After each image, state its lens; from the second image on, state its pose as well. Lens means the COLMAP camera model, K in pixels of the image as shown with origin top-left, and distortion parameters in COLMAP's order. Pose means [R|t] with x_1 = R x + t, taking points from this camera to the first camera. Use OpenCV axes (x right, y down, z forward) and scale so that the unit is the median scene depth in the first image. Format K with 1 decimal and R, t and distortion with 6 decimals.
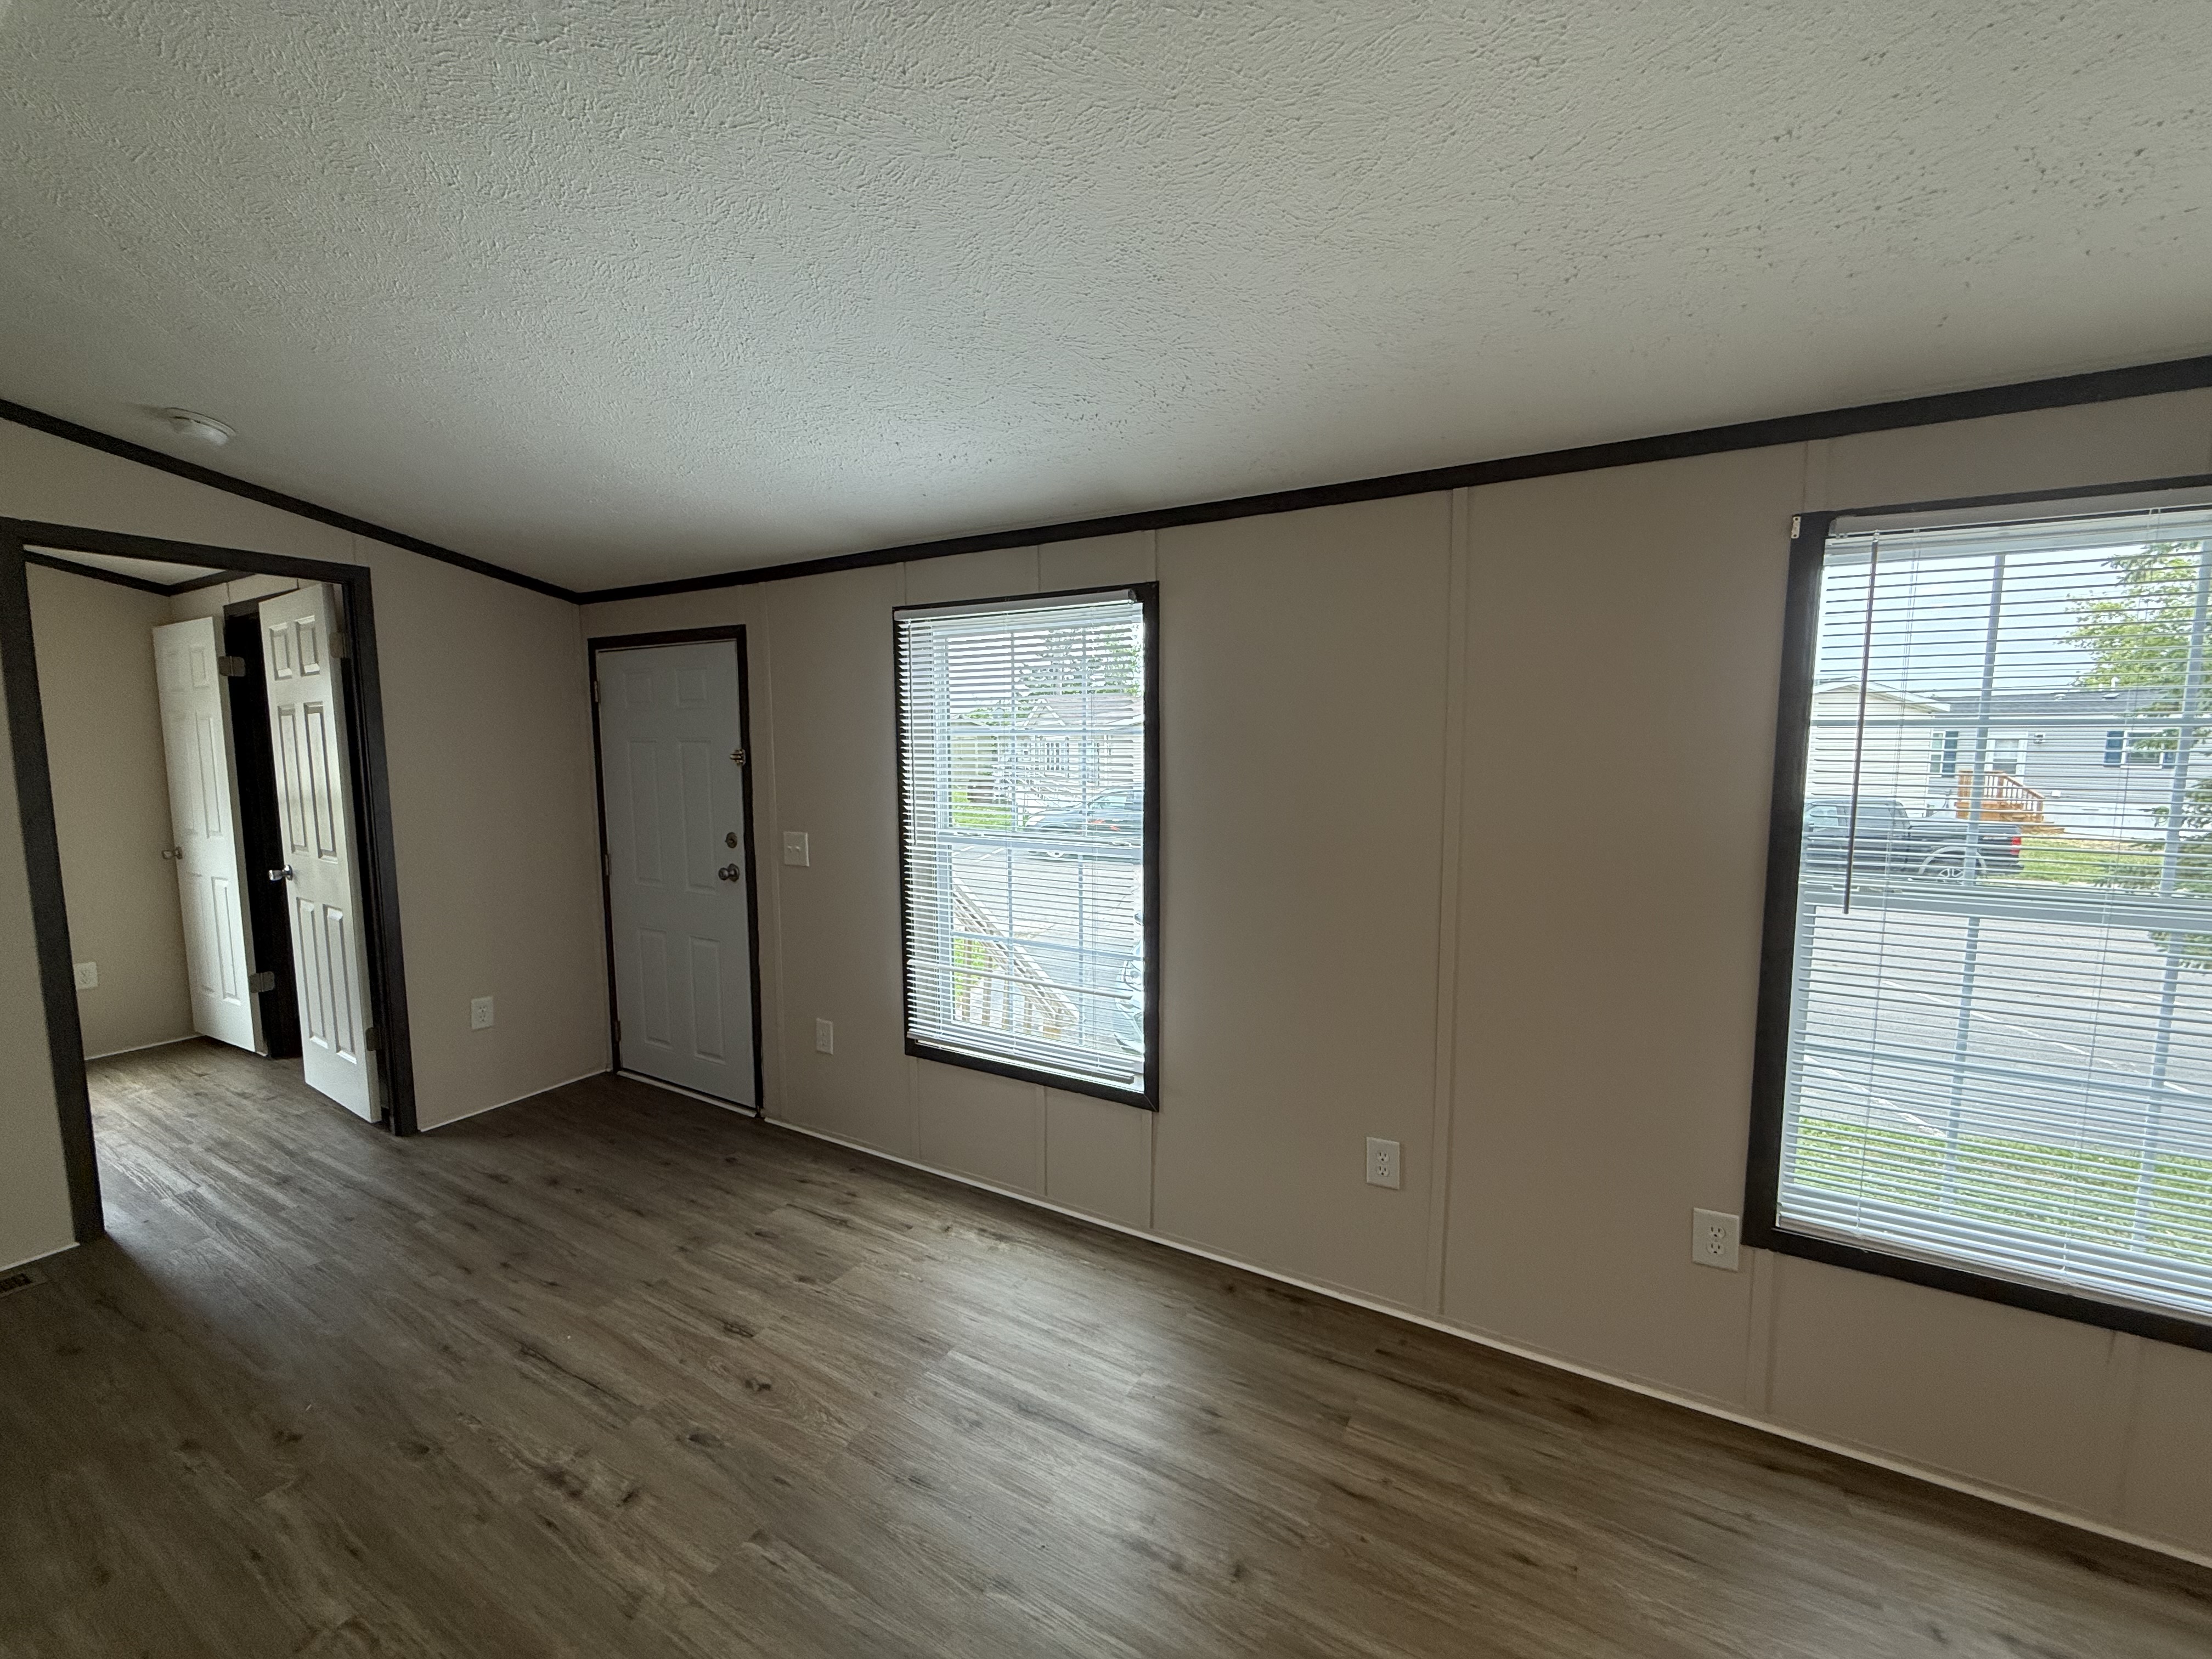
lens RADIAL K [[886.6, 0, 1106.0], [0, 886.6, 829.5], [0, 0, 1]] dist [0.001142, 0.000063]
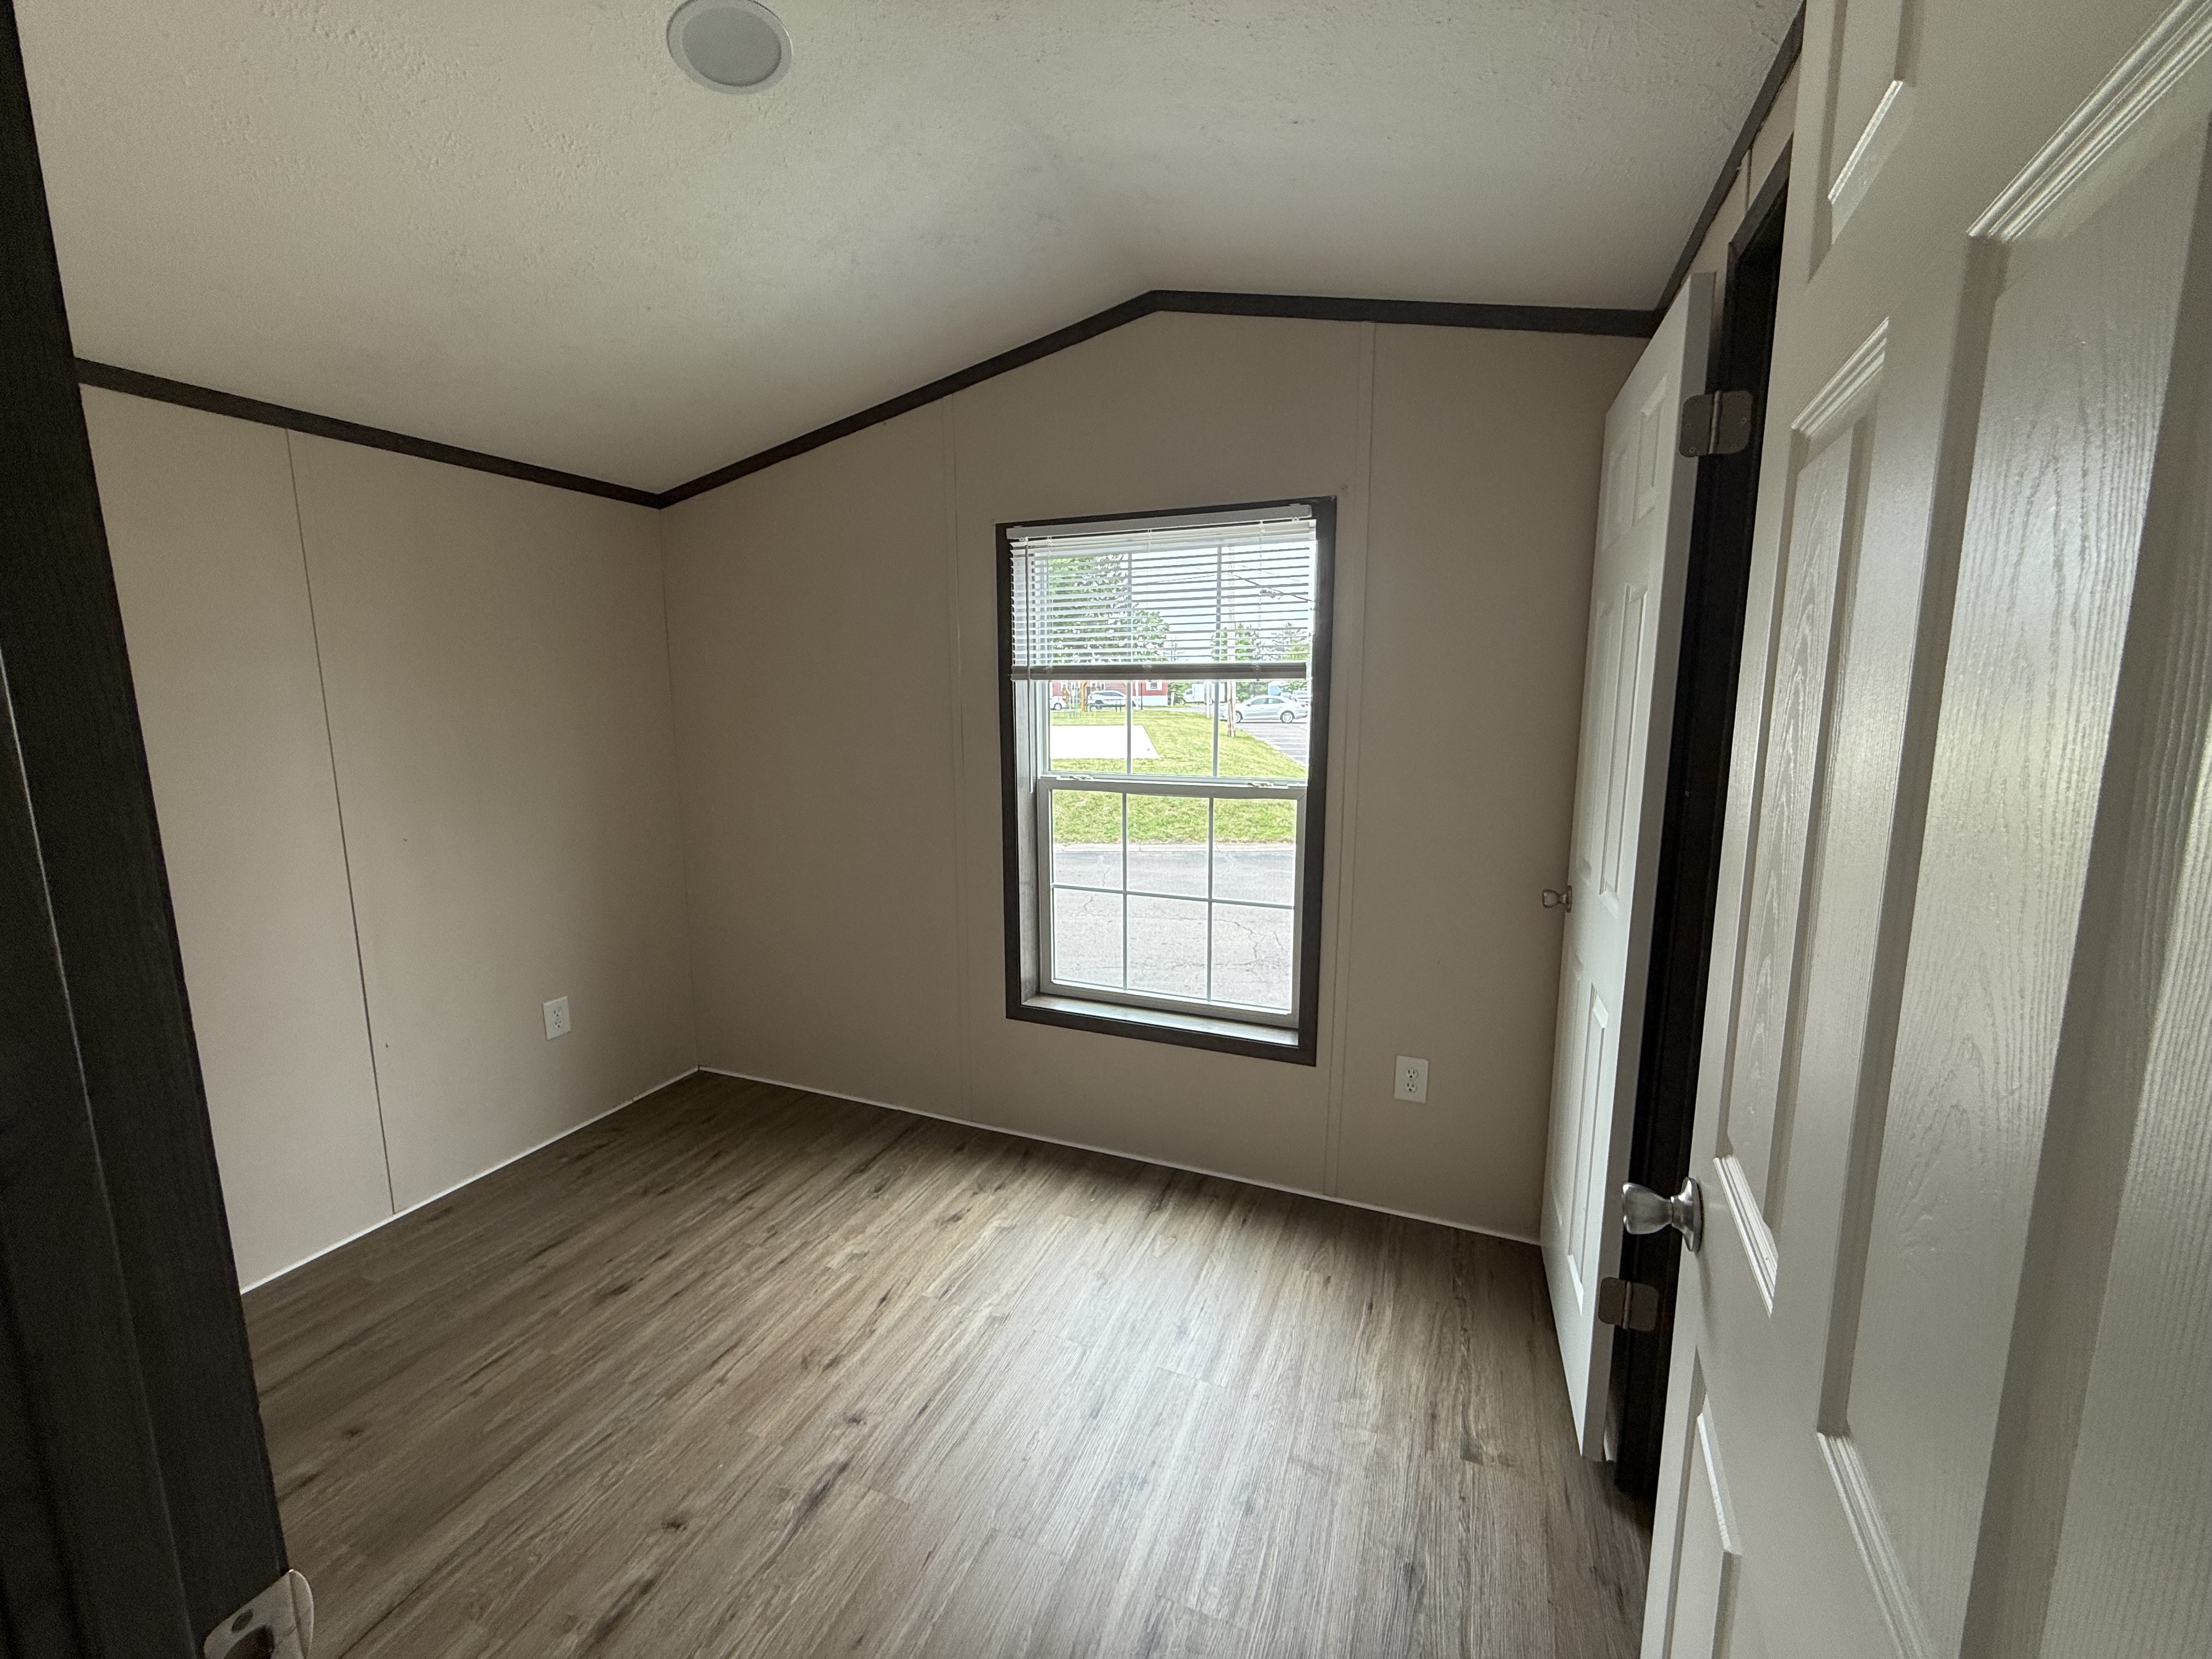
lens RADIAL K [[886.6, 0, 1106.0], [0, 886.6, 829.5], [0, 0, 1]] dist [0.001142, 0.000063]
pose [[0.989298, -0.032152, 0.142319, -0.288045], [0.023680, 0.997867, 0.060828, 0.002501], [-0.143971, -0.056807, 0.987950, 0.101841]]
